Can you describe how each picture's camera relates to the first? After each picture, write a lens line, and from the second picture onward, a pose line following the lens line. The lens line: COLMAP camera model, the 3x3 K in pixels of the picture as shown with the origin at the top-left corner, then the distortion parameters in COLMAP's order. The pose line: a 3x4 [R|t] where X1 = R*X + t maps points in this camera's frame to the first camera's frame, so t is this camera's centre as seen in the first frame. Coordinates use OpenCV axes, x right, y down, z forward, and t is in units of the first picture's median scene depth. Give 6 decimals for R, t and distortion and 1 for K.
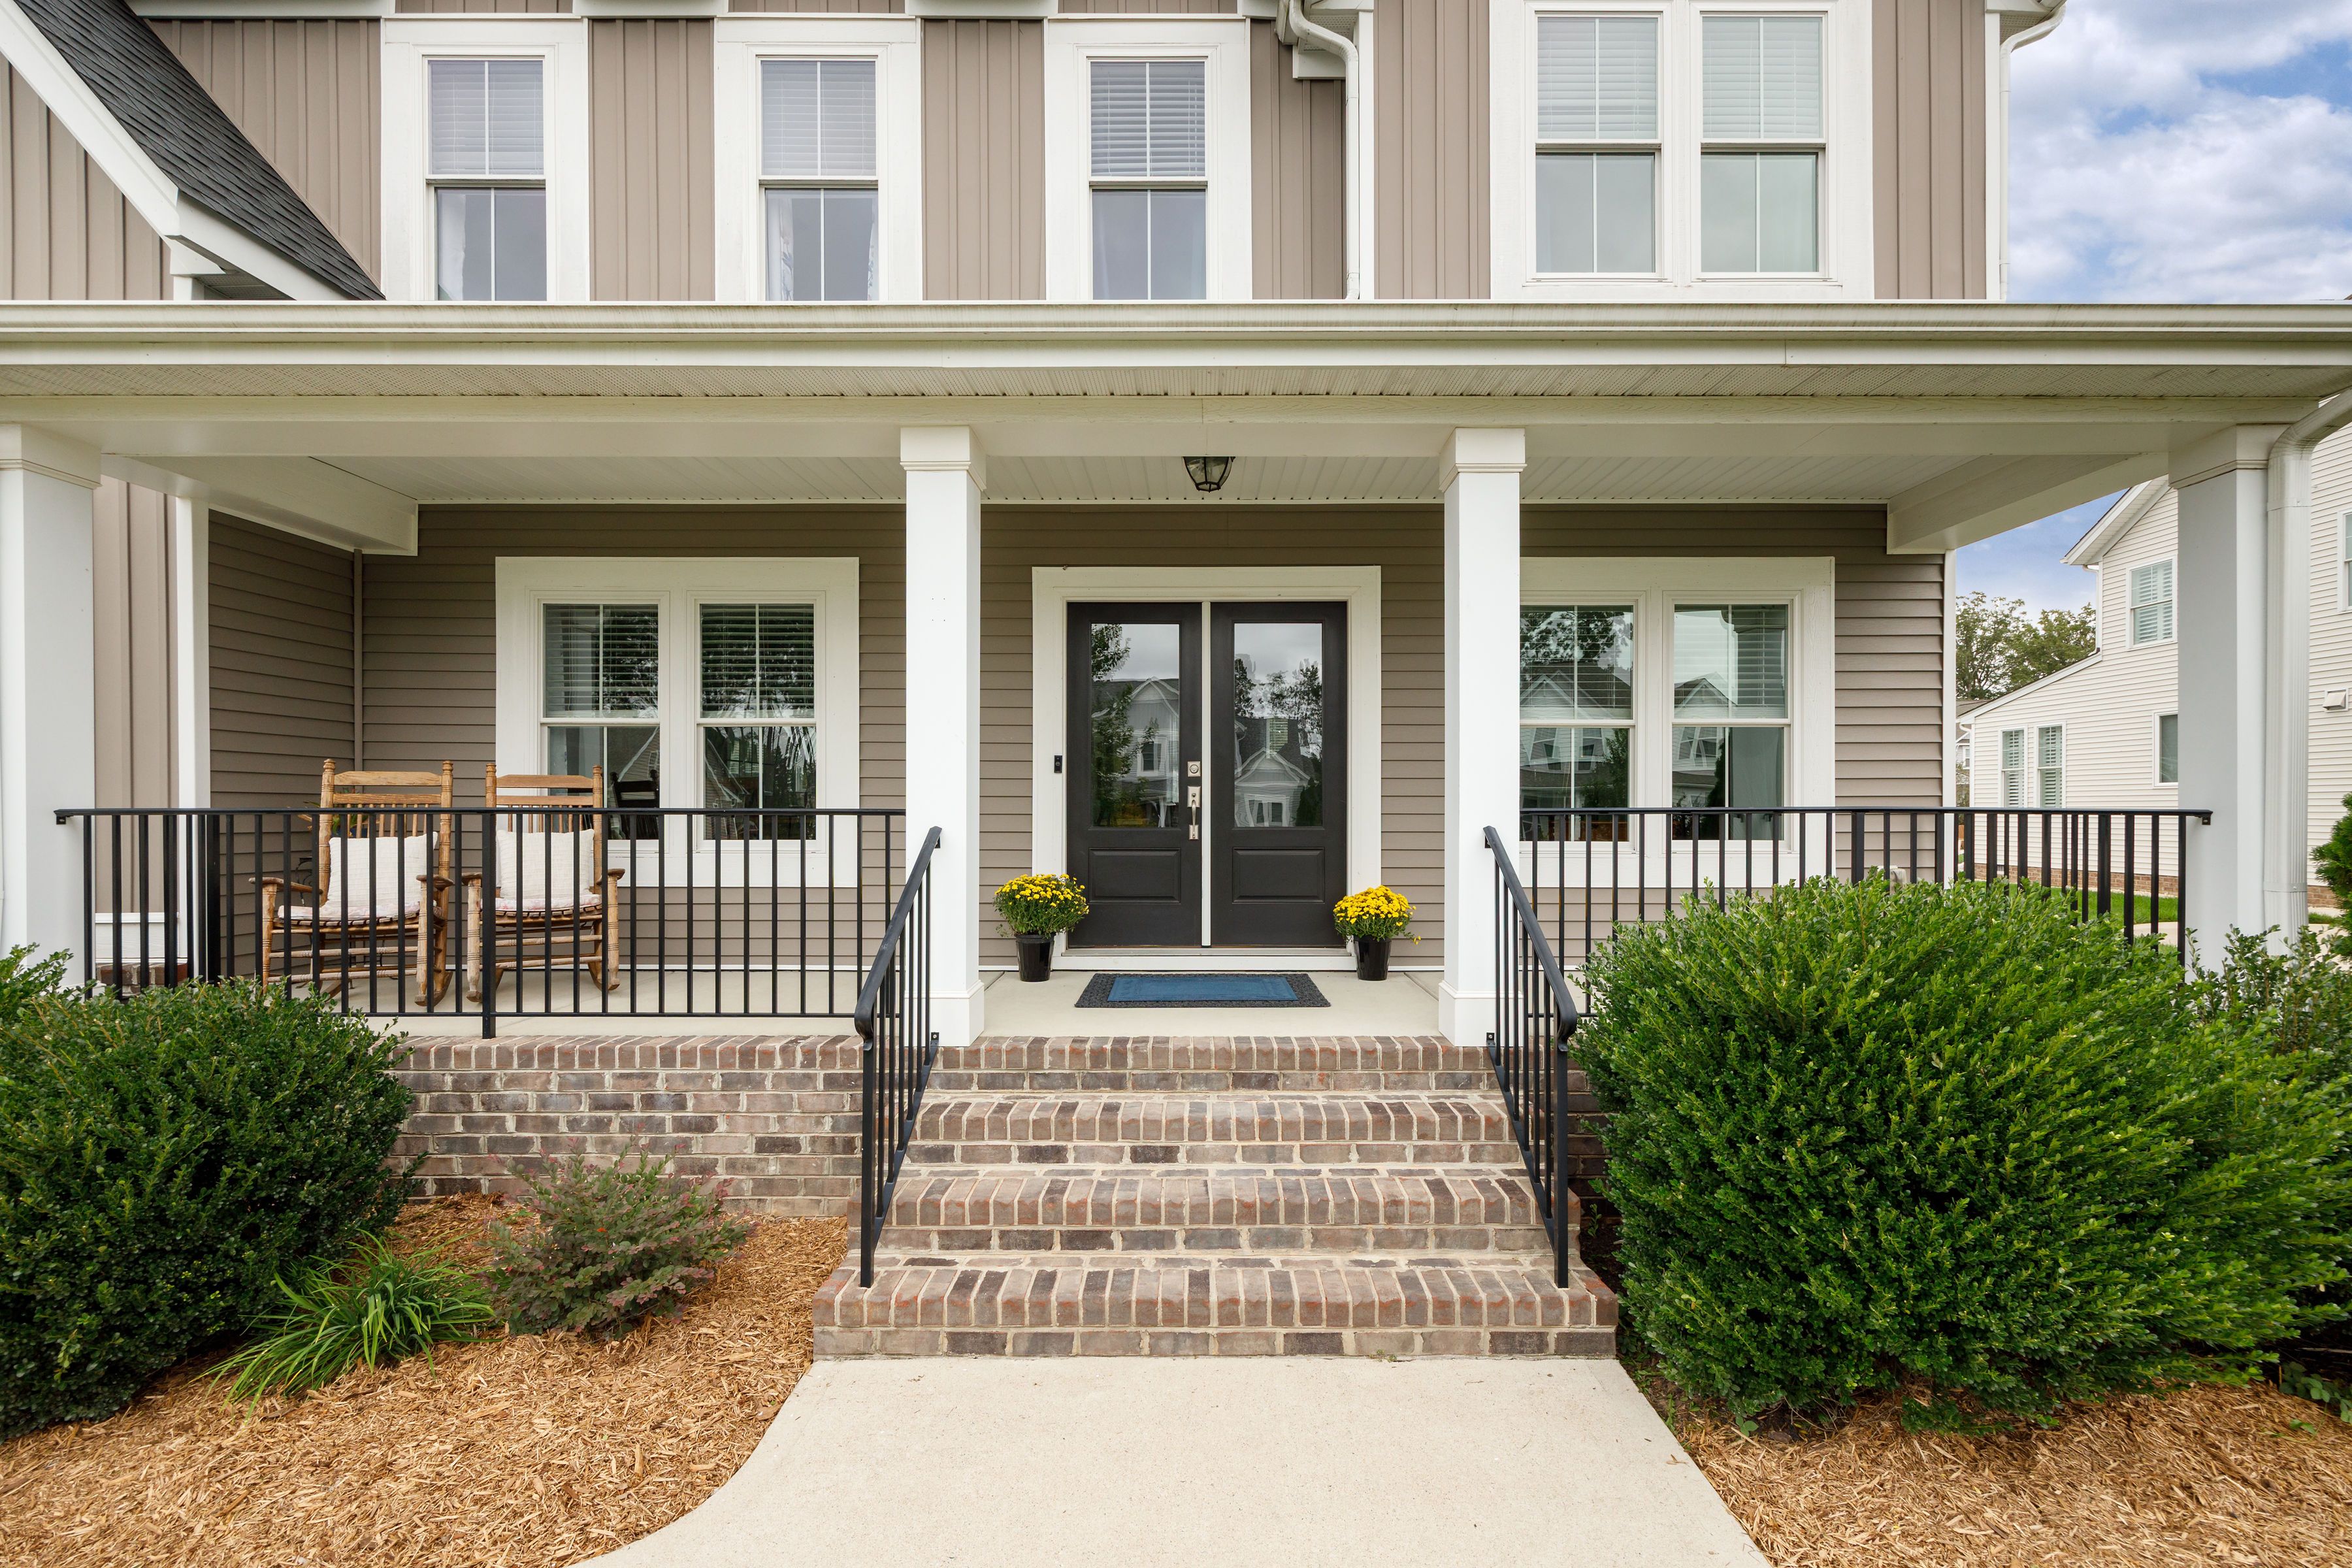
lens RADIAL K [[1023.2, 0, 1180.4], [0, 1023.2, 817.6], [0, 0, 1]] dist [0.004938, -0.000994]
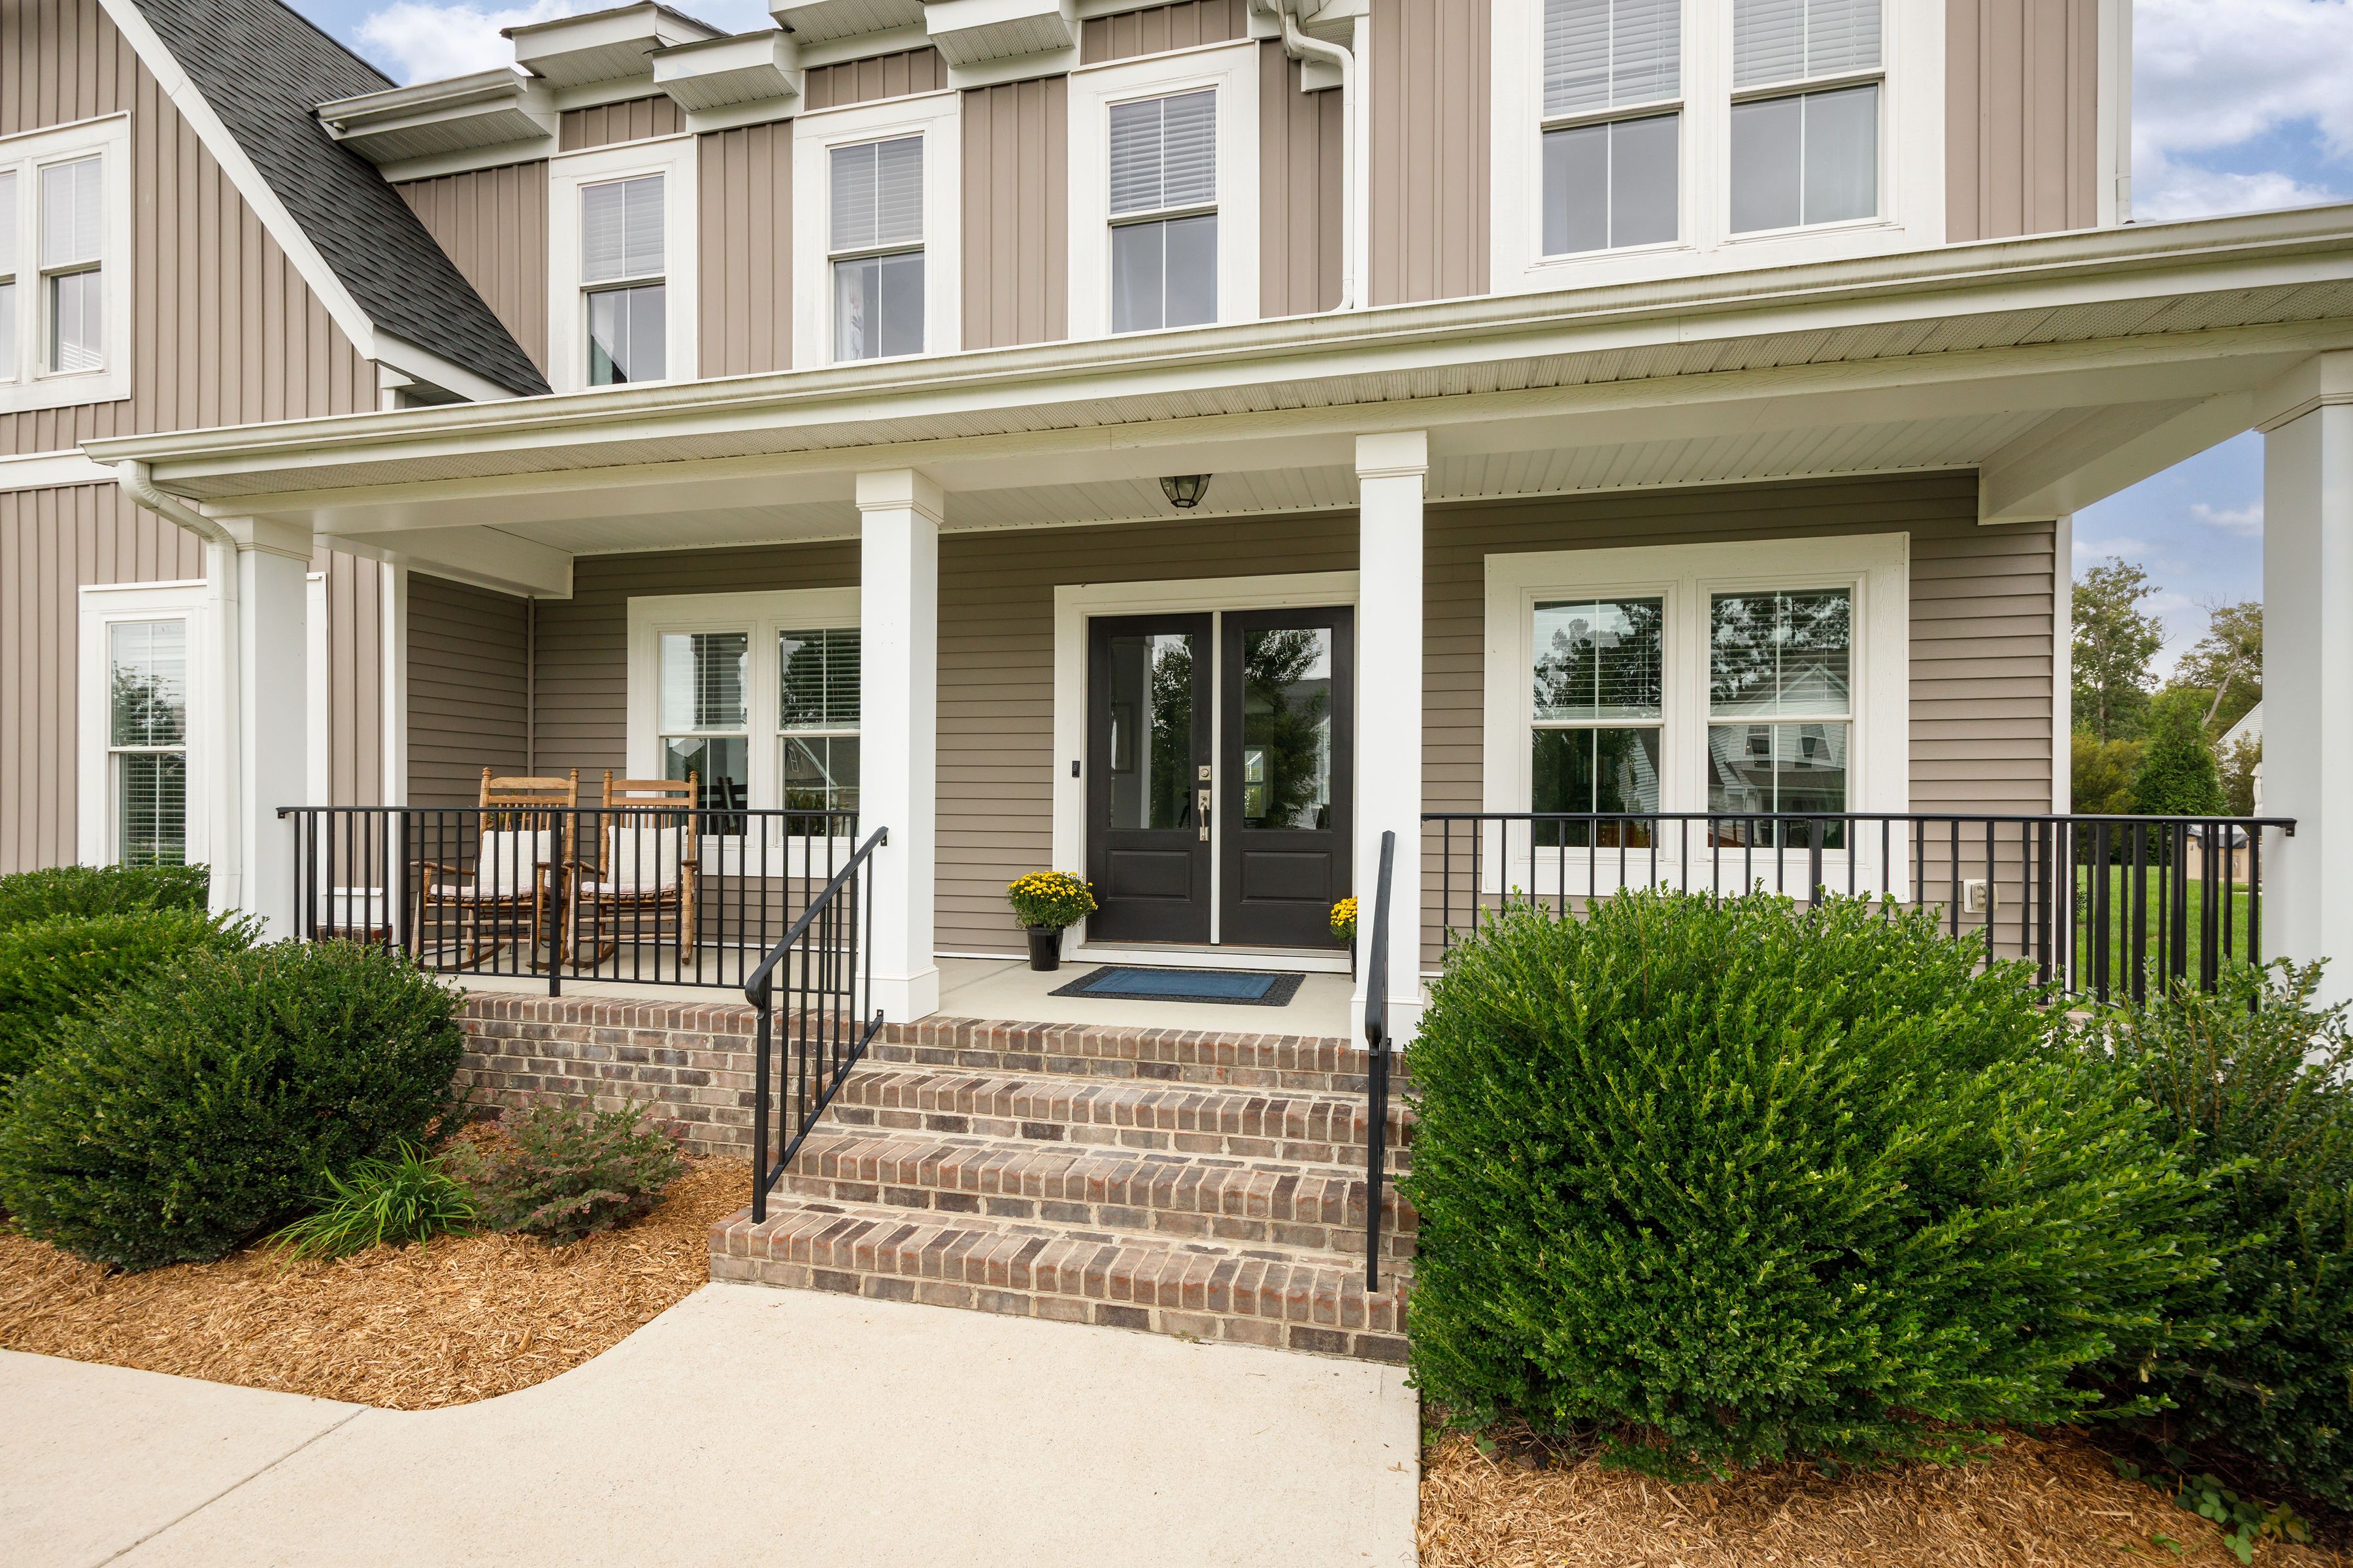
lens RADIAL K [[1015.6, 0, 1180.0], [0, 1015.6, 815.3], [0, 0, 1]] dist [0.011072, -0.000342]
pose [[0.973763, 0.006407, -0.227474, 0.331656], [-0.007245, 0.999970, -0.002847, -0.002311], [0.227449, 0.004421, 0.973780, -0.011744]]
